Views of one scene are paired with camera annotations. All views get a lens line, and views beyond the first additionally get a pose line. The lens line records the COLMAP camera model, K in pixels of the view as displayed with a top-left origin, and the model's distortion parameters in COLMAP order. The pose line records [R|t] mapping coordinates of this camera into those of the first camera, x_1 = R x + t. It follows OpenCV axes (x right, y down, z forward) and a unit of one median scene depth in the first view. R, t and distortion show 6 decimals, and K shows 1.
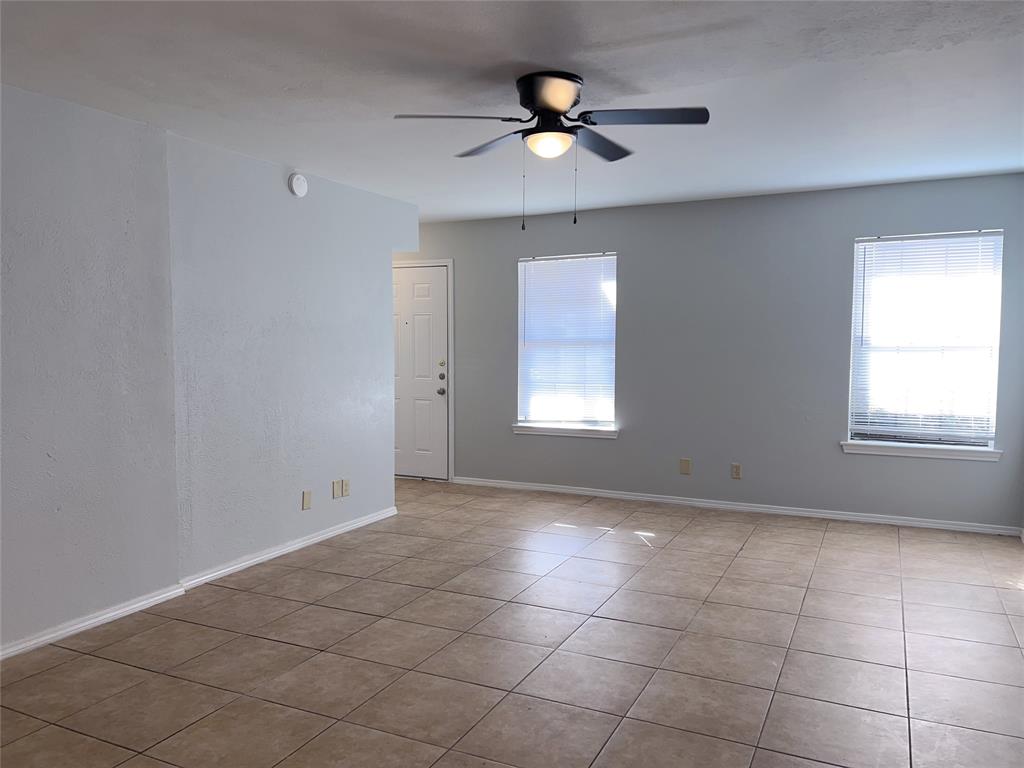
lens RADIAL K [[772.9, 0, 513.9], [0, 772.9, 381.7], [0, 0, 1]] dist [-0.006527, -0.002429]
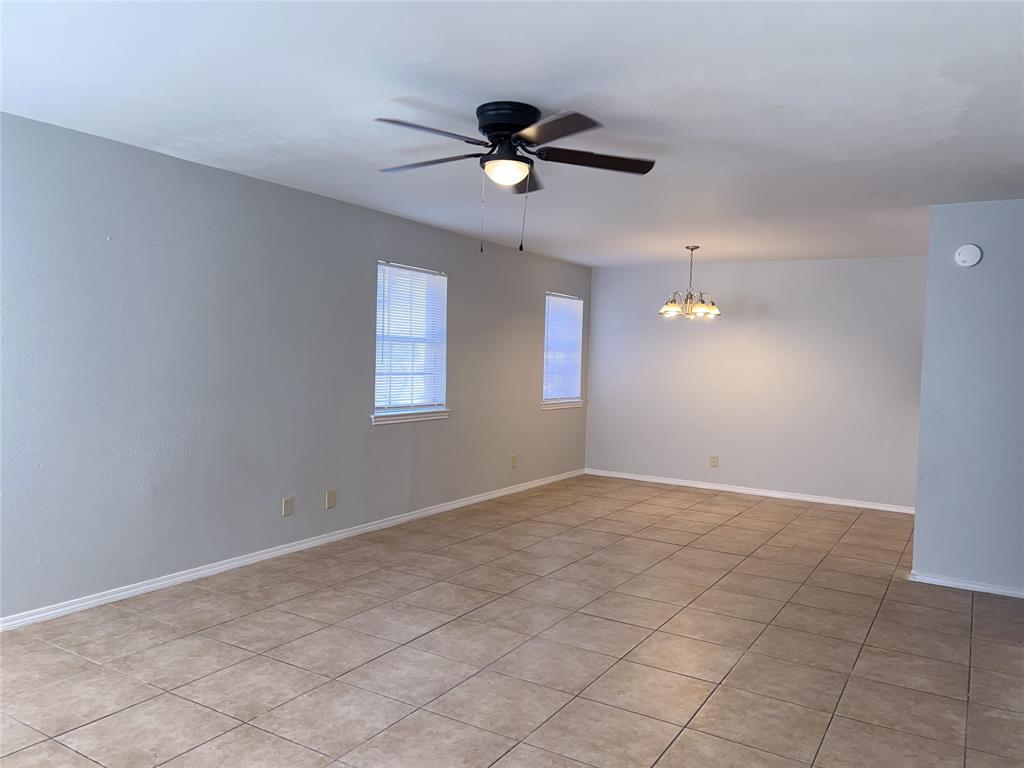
lens RADIAL K [[772.9, 0, 511.1], [0, 772.9, 383.6], [0, 0, 1]] dist [-0.006527, -0.002429]
pose [[-0.994982, -0.033067, 0.094434, -0.062312], [-0.023829, 0.994968, 0.097323, -0.119272], [-0.097177, 0.094584, -0.990763, 1.923431]]
